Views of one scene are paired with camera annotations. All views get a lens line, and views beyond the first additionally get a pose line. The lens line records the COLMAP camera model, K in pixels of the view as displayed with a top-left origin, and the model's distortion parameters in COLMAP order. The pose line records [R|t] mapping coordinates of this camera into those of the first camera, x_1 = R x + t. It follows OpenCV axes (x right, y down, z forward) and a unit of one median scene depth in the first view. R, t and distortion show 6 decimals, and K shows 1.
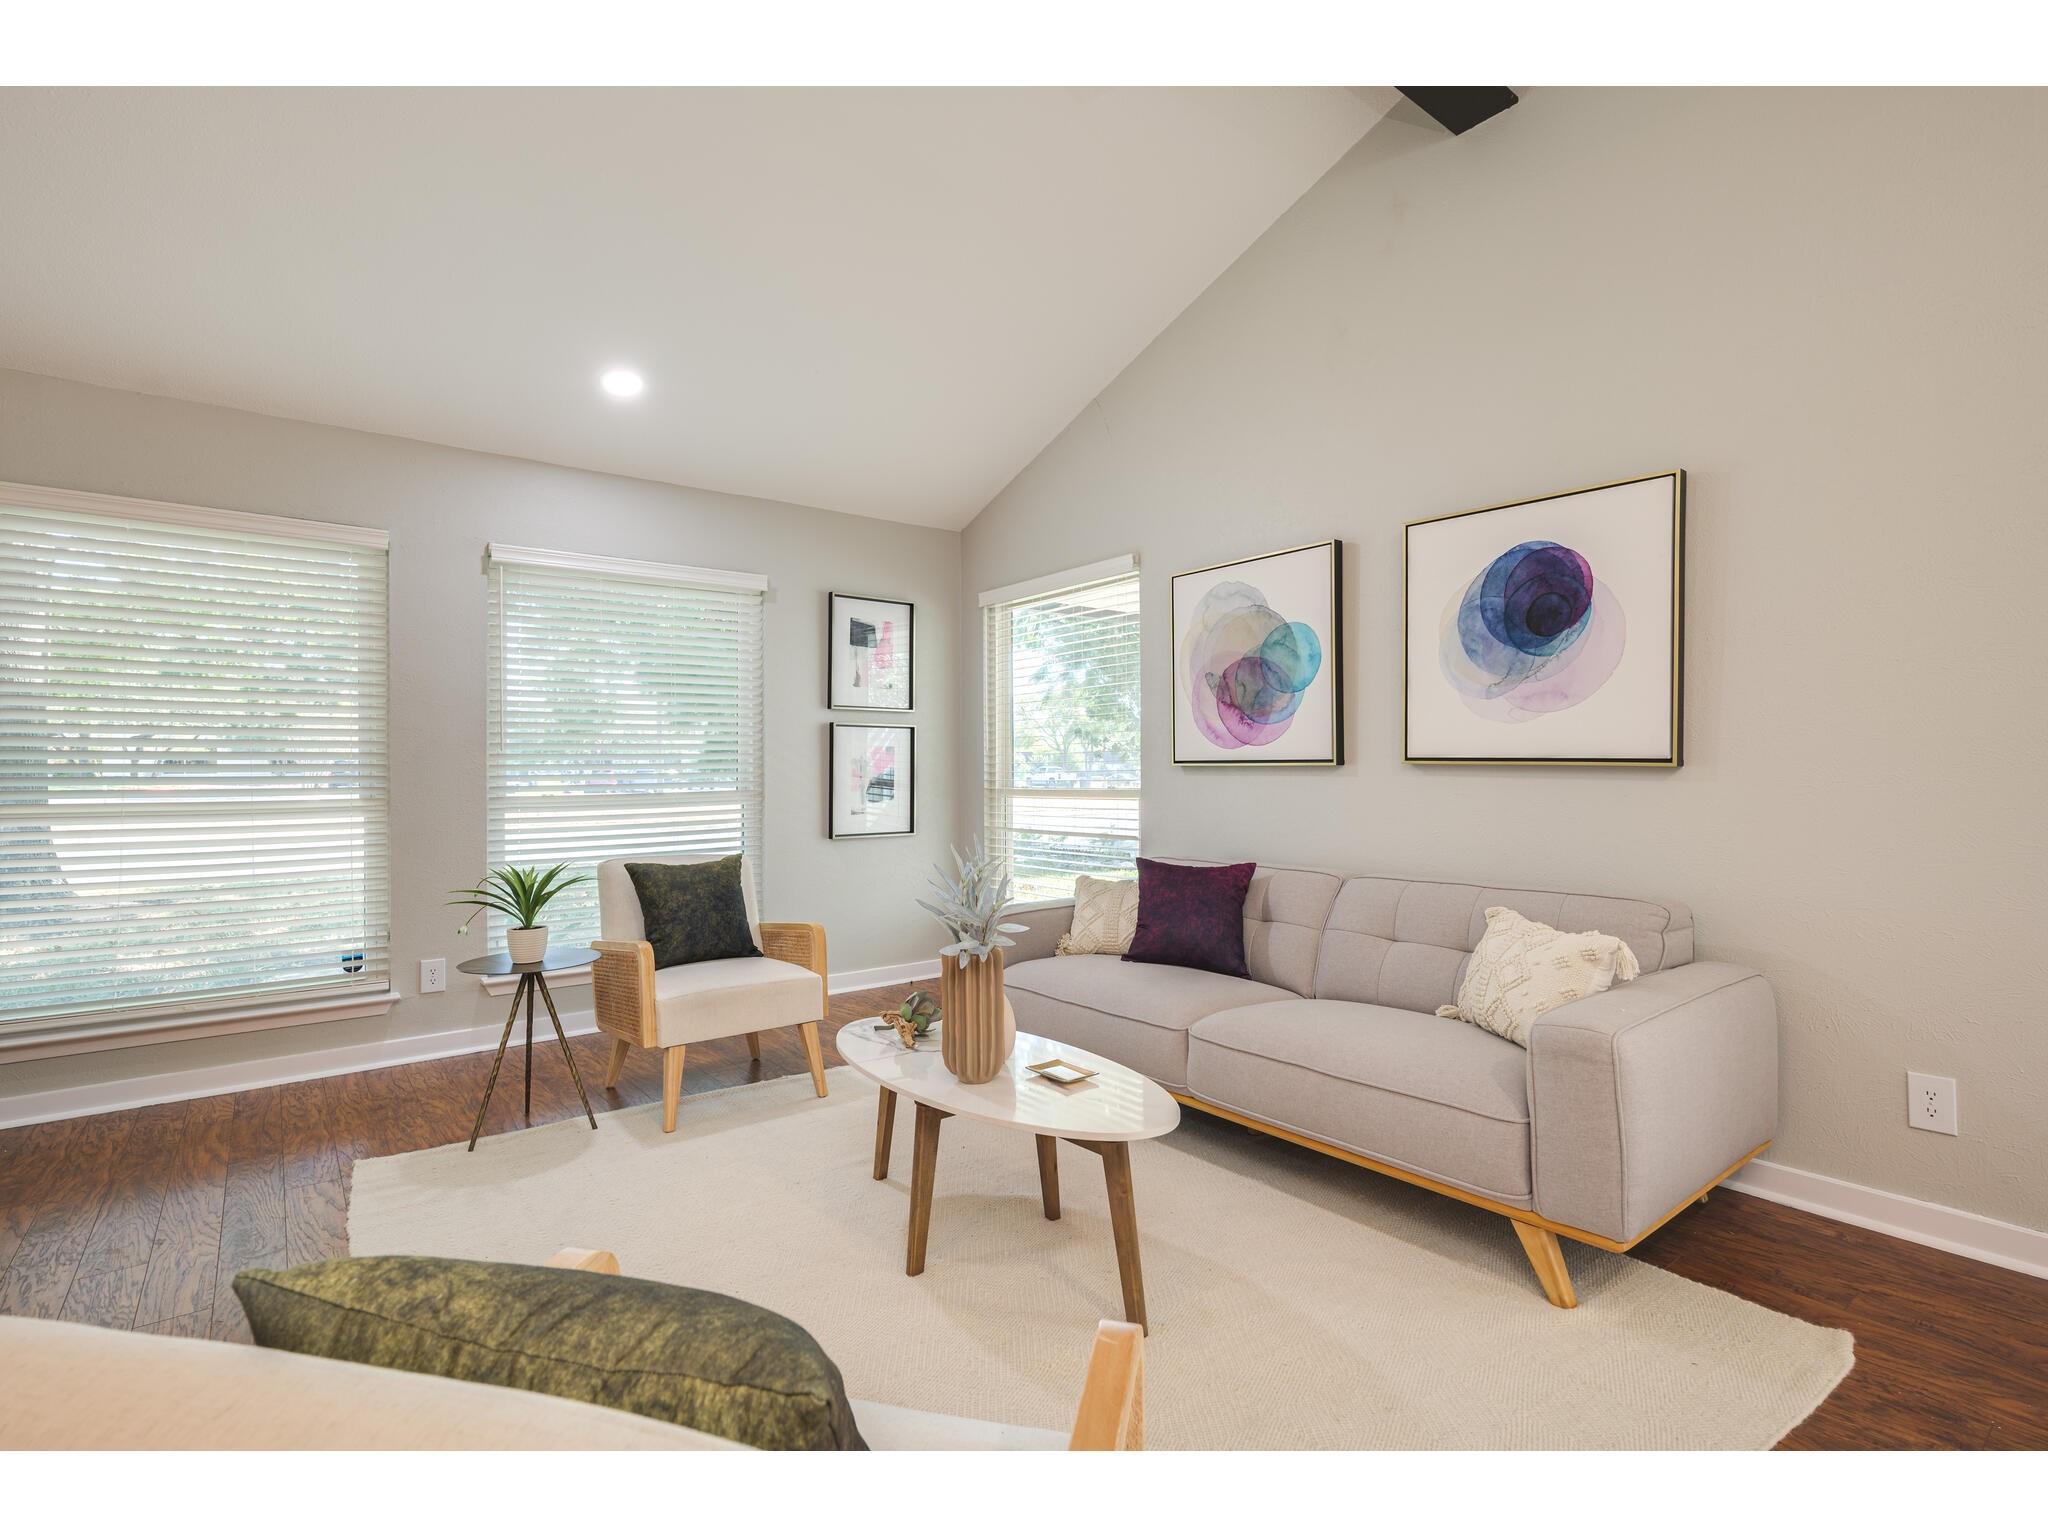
lens RADIAL K [[959.8, 0, 1020.9], [0, 959.8, 776.3], [0, 0, 1]] dist [-0.000061, -0.000030]
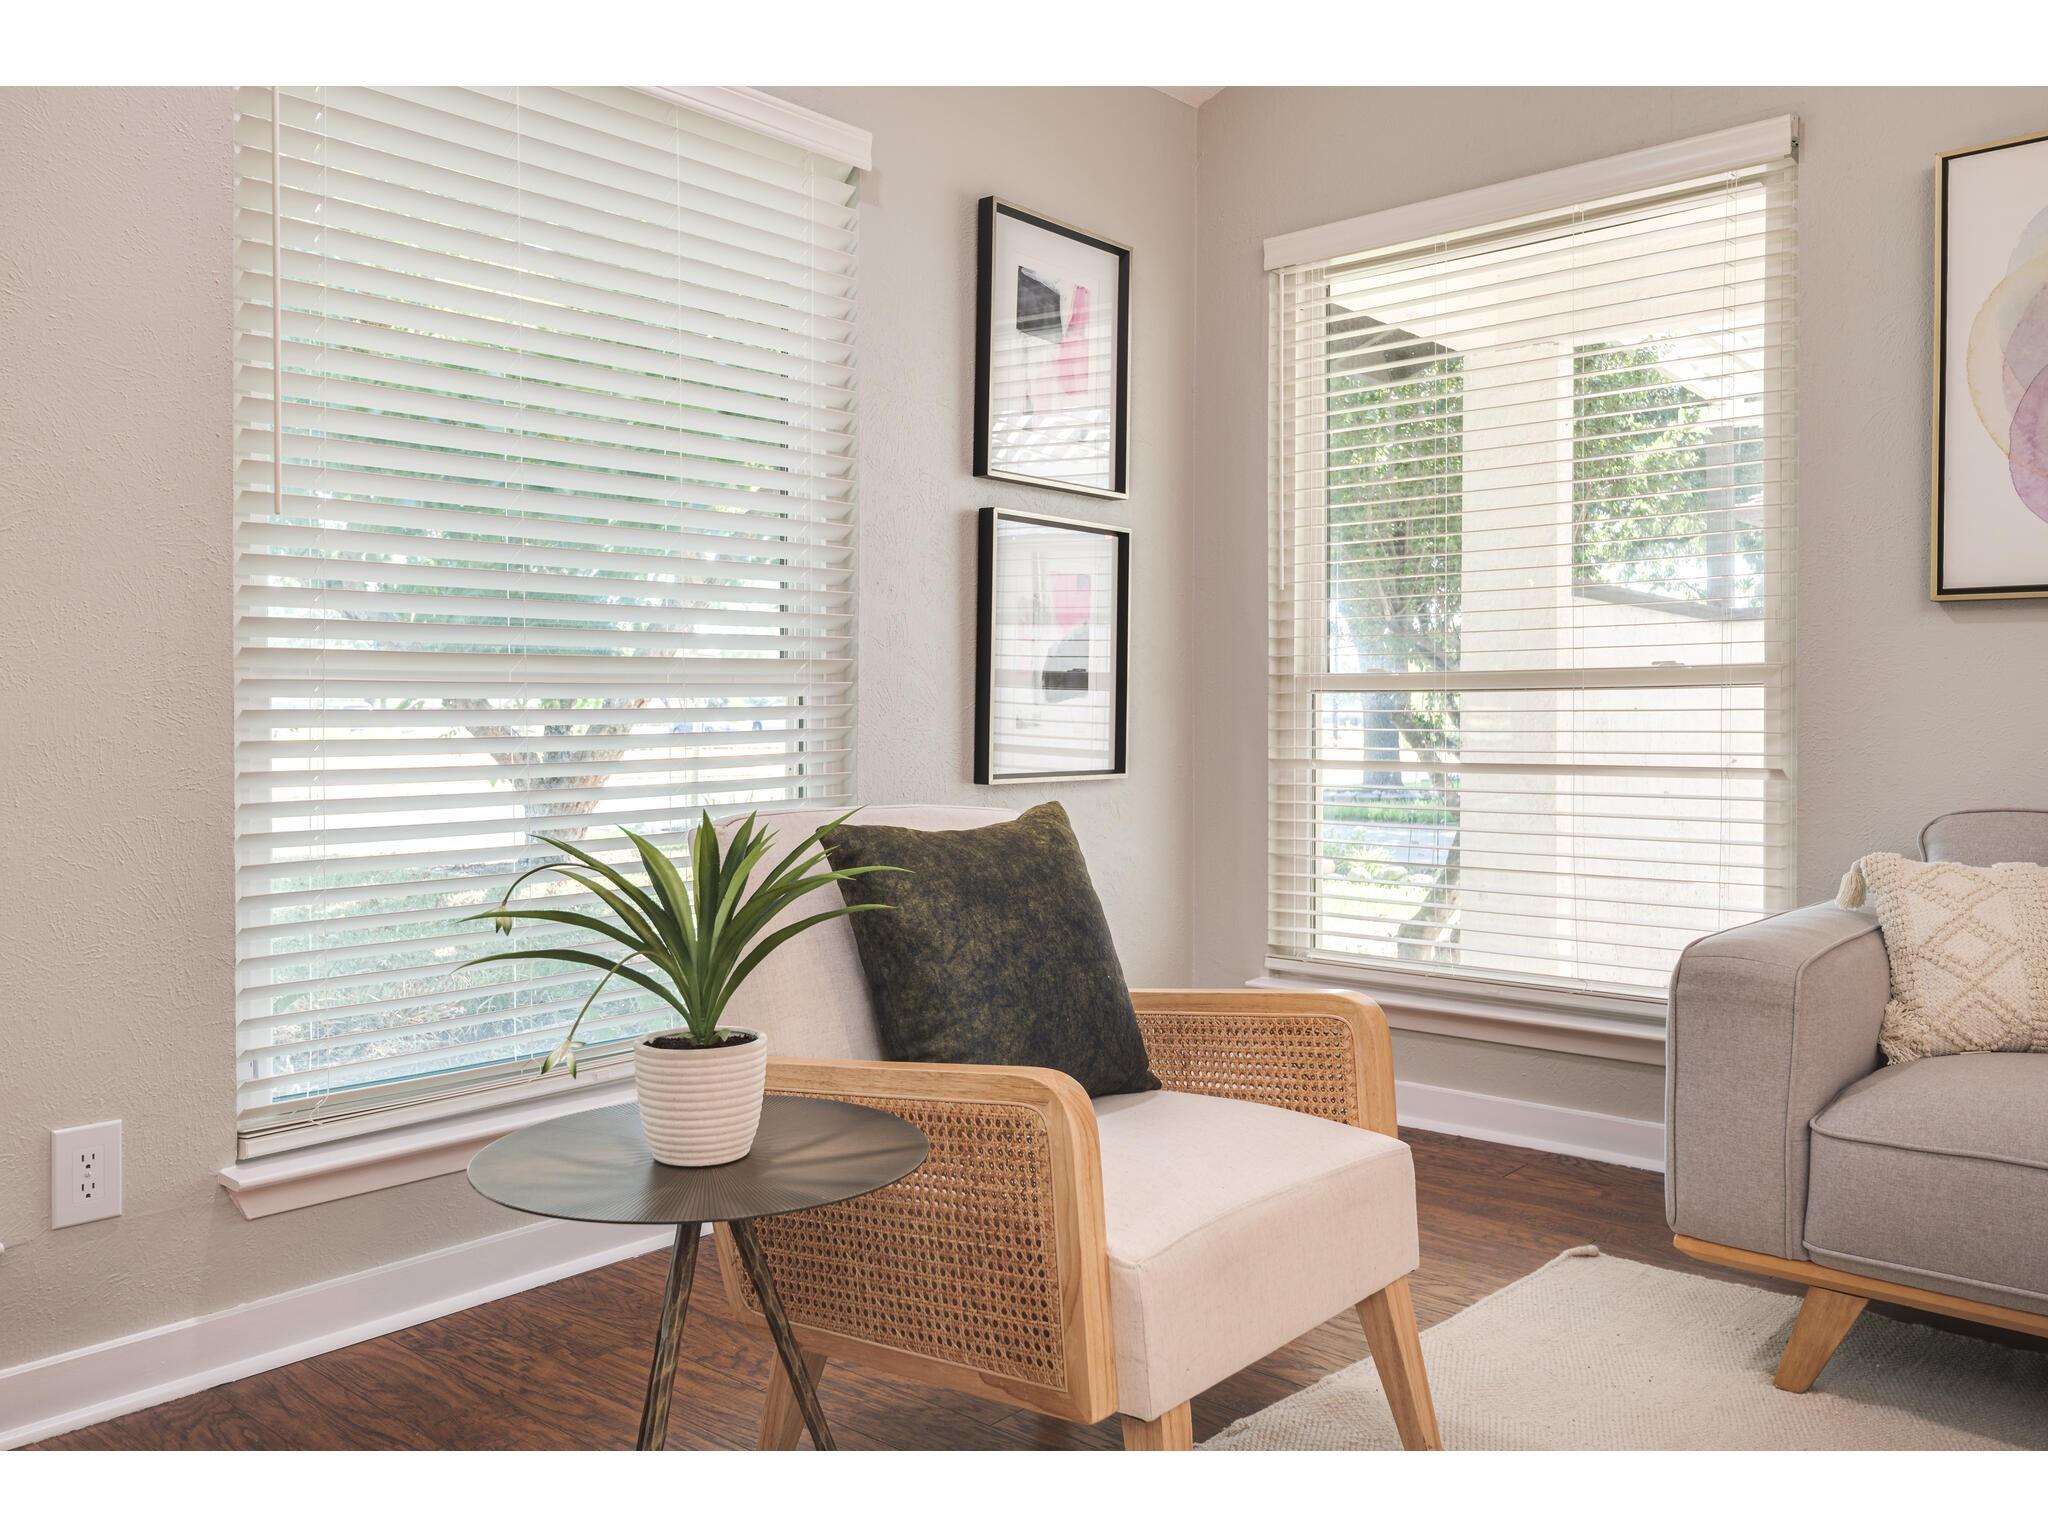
lens RADIAL K [[1568.4, 0, 1016.0], [0, 1568.4, 752.7], [0, 0, 1]] dist [0.002643, -0.001978]
pose [[0.983730, 0.000775, 0.179651, -0.400676], [-0.004483, 0.999785, 0.020237, 0.048494], [-0.179596, -0.020713, 0.983522, 0.411661]]
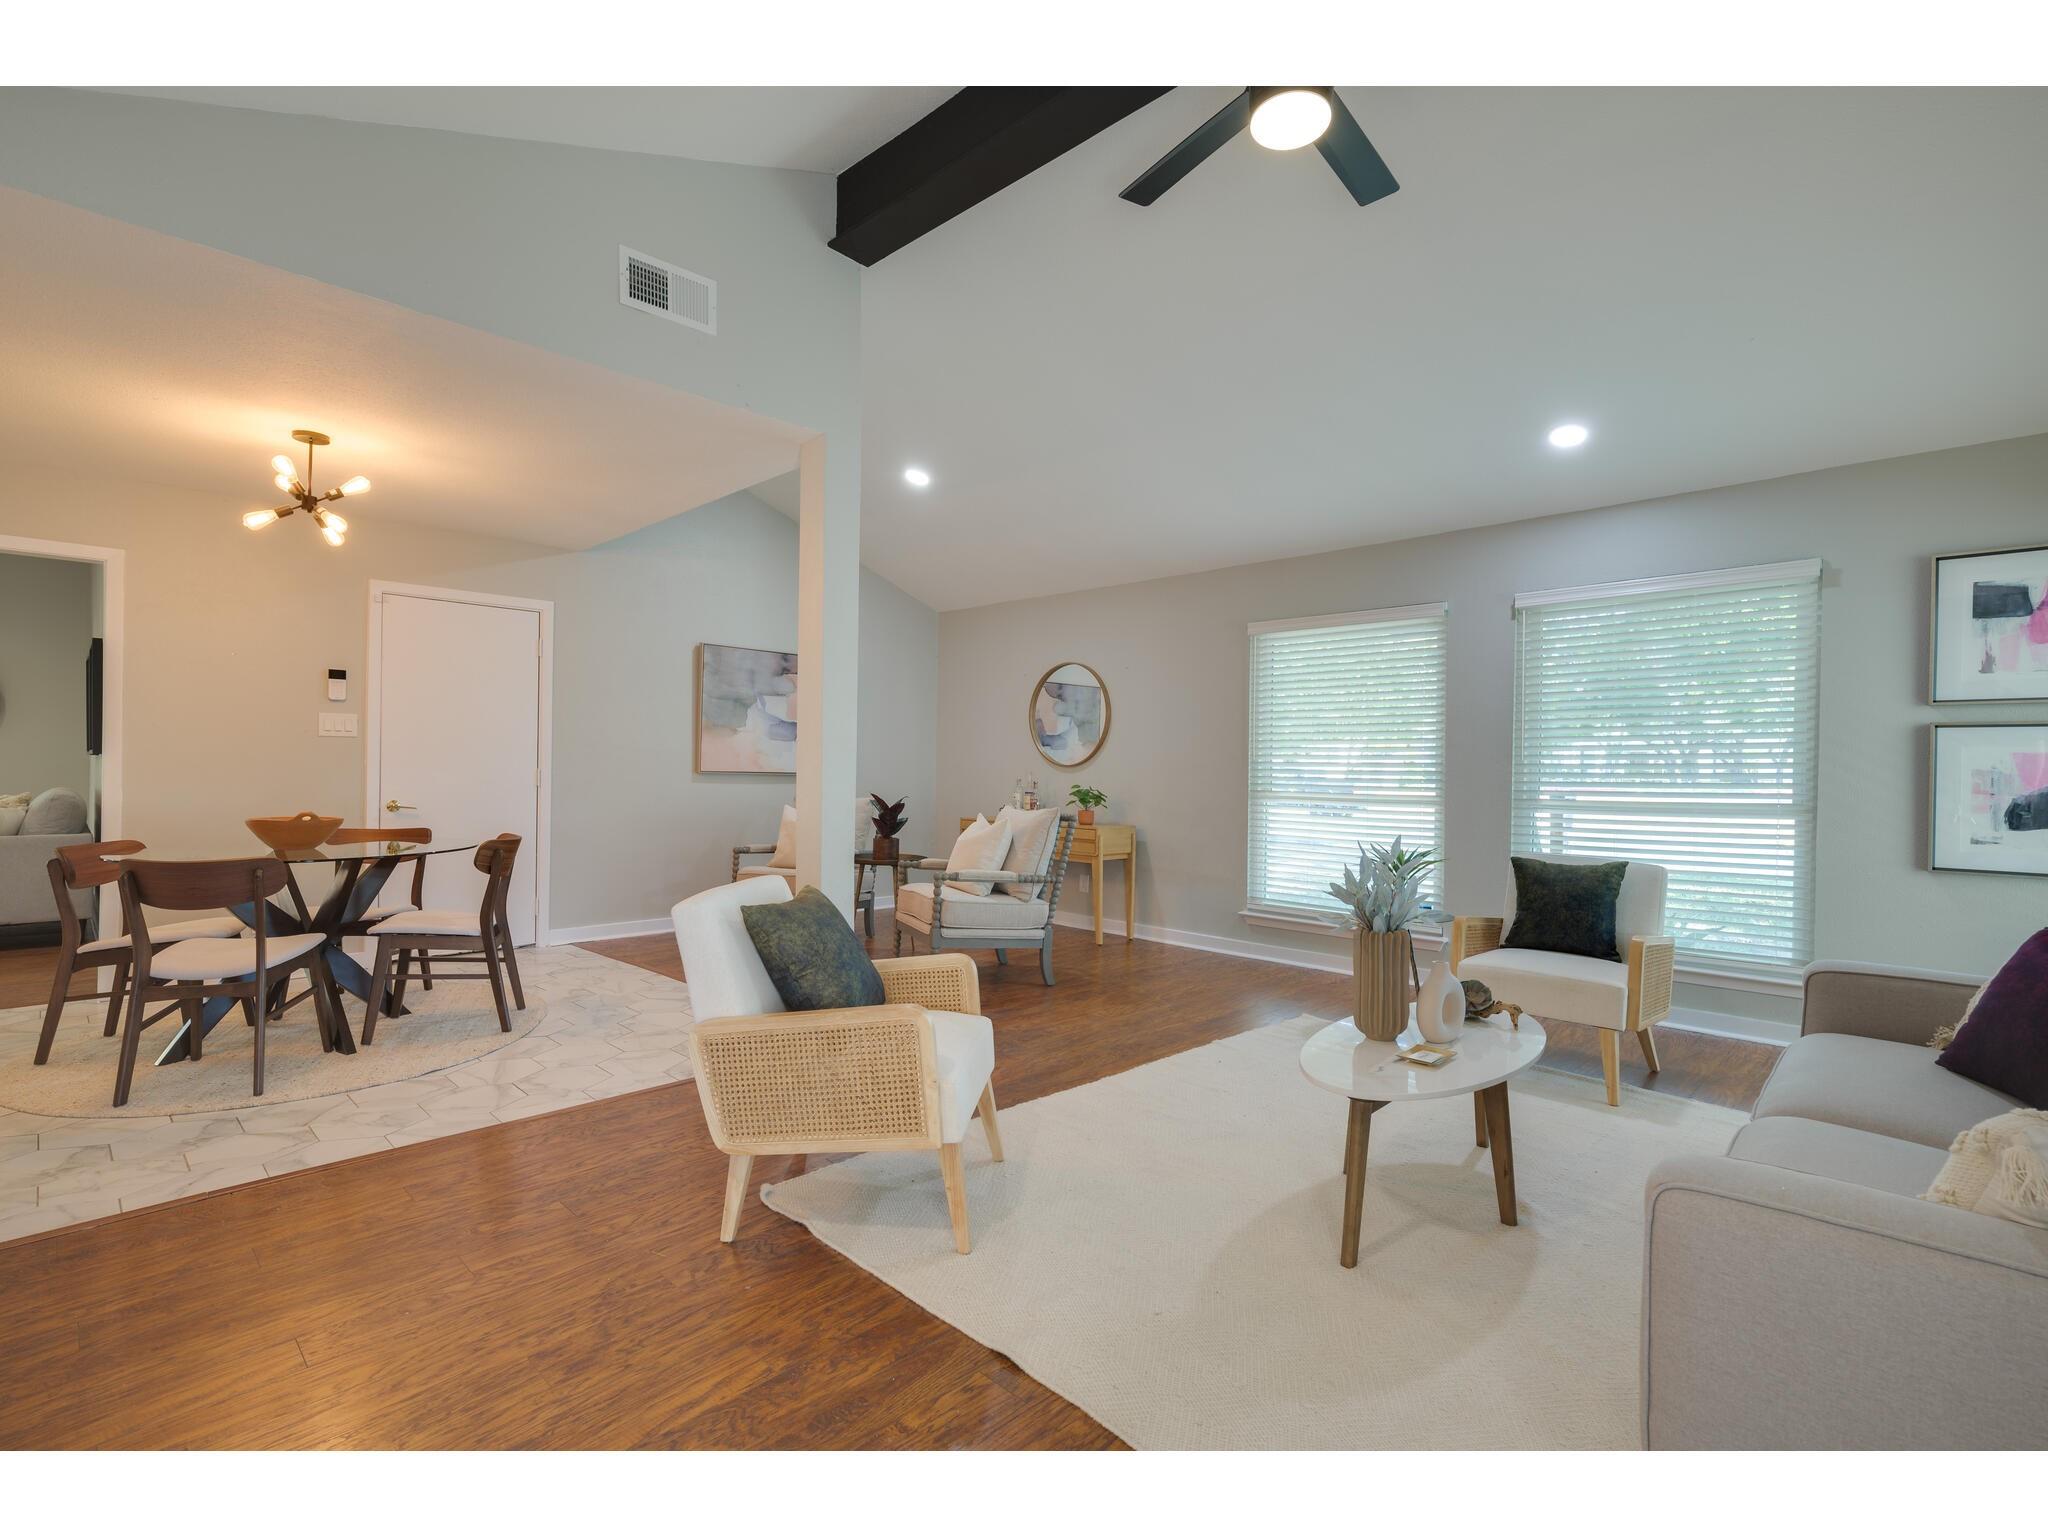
lens RADIAL K [[952.1, 0, 1045.5], [0, 952.1, 776.1], [0, 0, 1]] dist [-0.000179, 0.000038]
pose [[0.149510, 0.015307, -0.988642, 0.601209], [-0.020416, 0.999715, 0.012391, -0.009937], [0.988549, 0.018332, 0.149780, 0.223871]]
